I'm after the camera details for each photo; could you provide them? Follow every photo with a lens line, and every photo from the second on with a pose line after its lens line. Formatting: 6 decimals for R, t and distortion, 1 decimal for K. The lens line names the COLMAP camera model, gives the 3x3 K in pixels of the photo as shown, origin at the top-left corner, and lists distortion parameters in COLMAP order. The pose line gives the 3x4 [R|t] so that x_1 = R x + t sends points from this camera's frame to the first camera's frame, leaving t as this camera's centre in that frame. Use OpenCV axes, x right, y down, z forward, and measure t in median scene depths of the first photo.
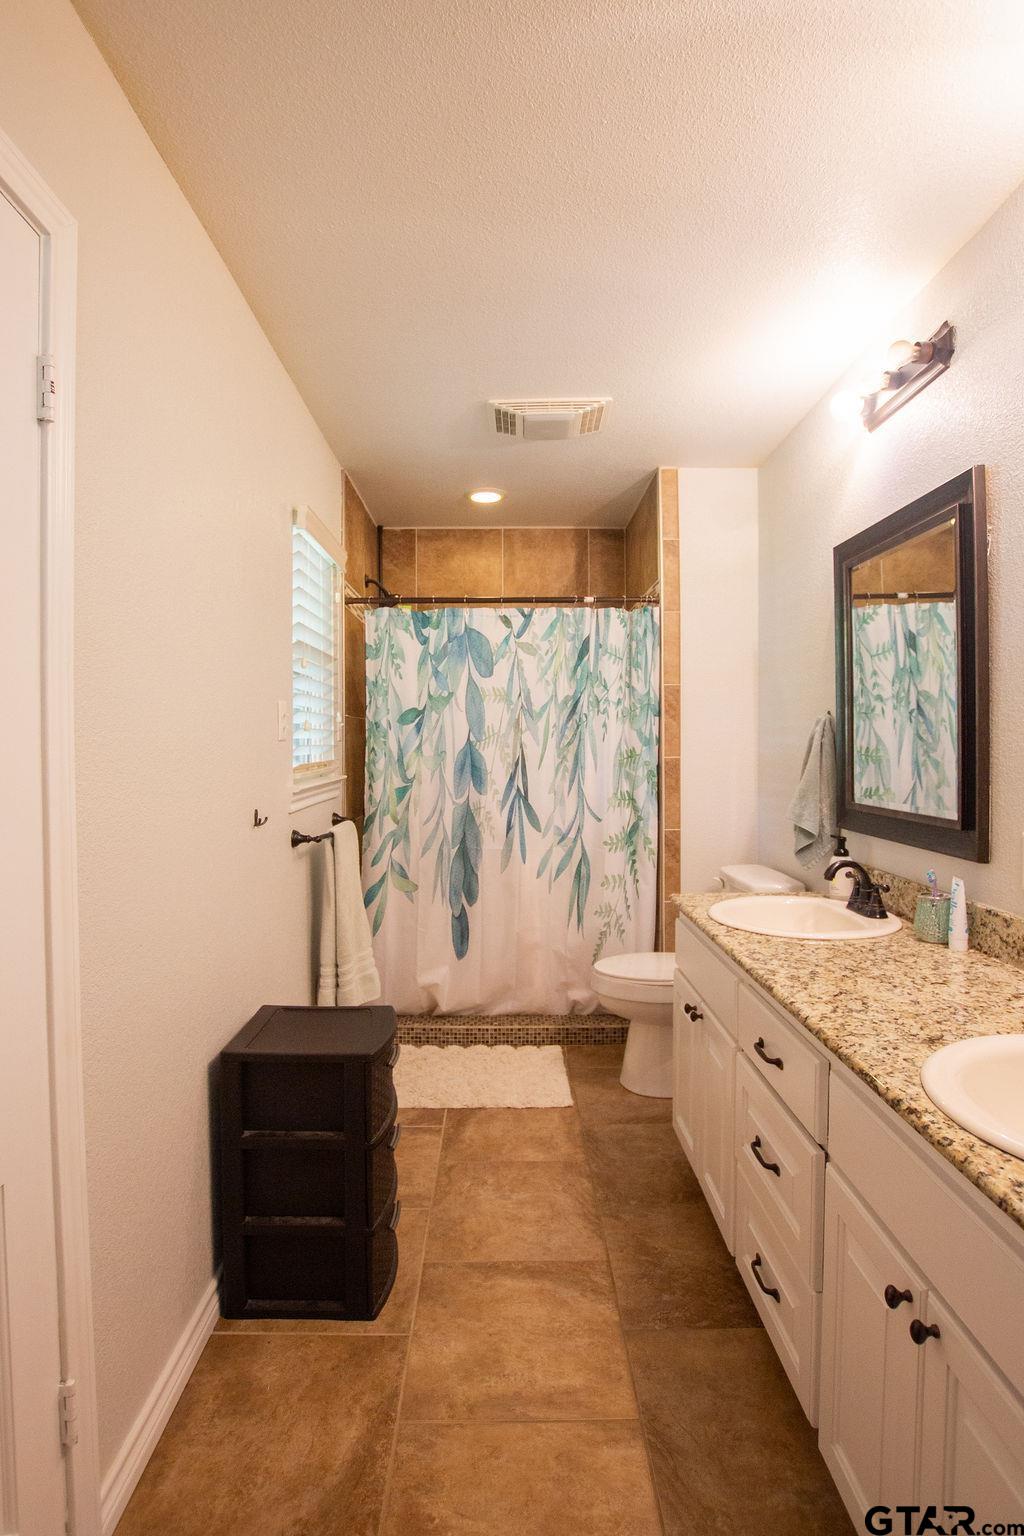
lens RADIAL K [[746.6, 0, 502.0], [0, 746.6, 756.9], [0, 0, 1]] dist [-0.031870, 0.002941]
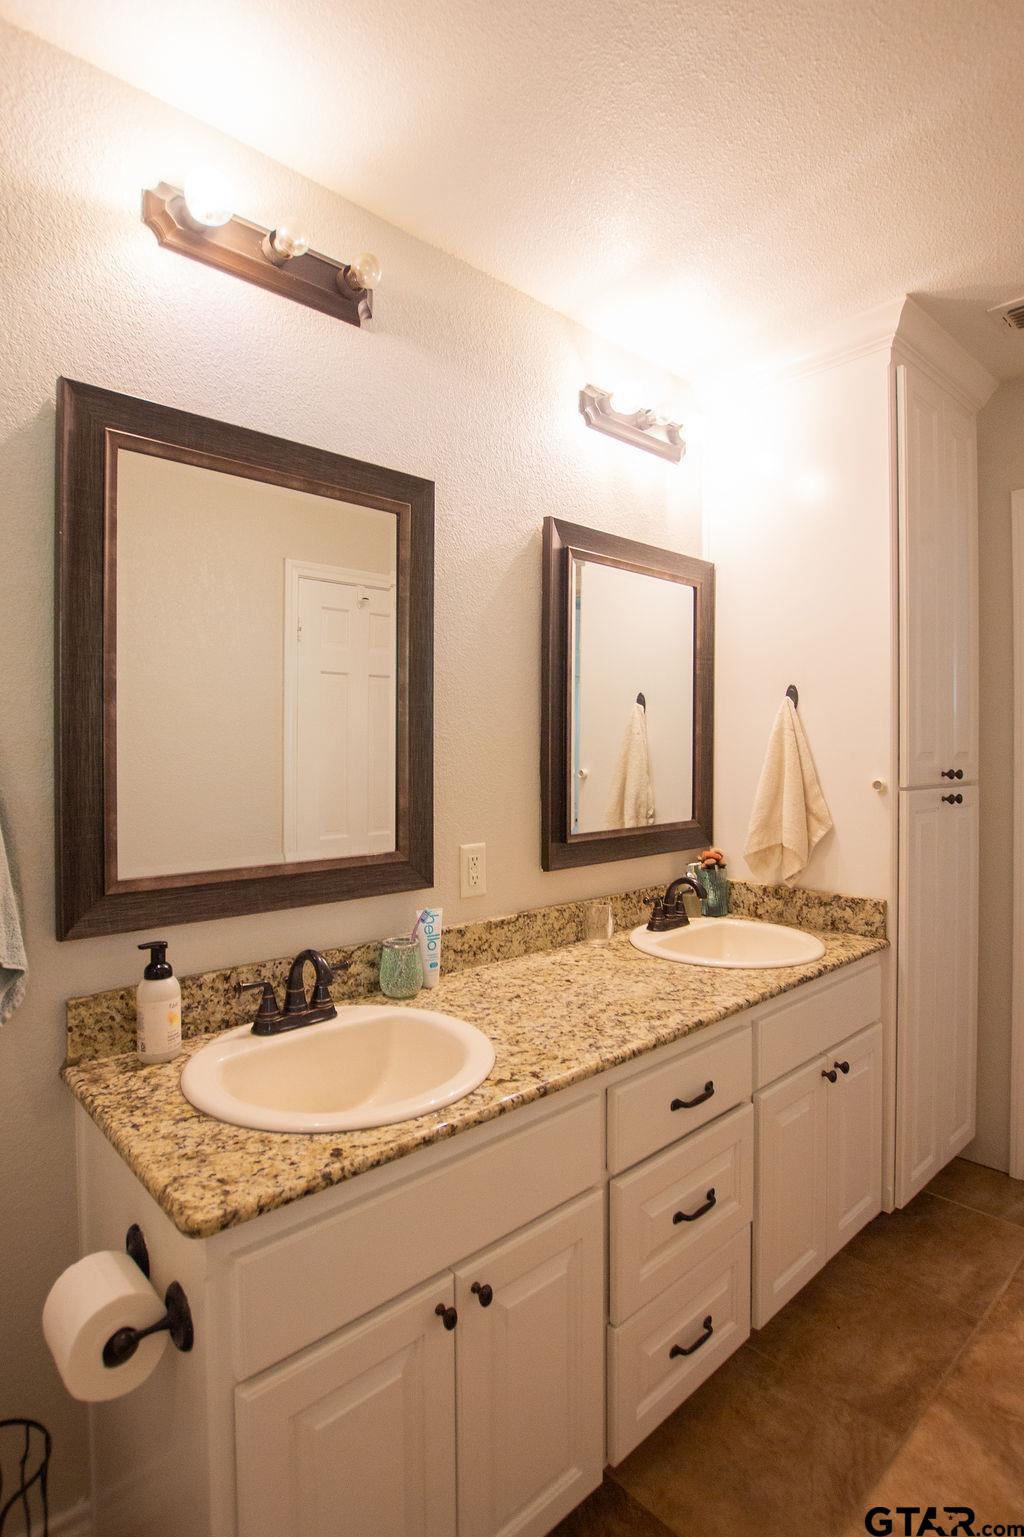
lens RADIAL K [[747.1, 0, 502.0], [0, 747.1, 757.4], [0, 0, 1]] dist [-0.031870, 0.002941]
pose [[-0.664773, 0.009339, 0.746987, -0.185632], [0.017759, 0.999837, 0.003304, -0.037554], [-0.746834, 0.015462, -0.664830, 1.819779]]
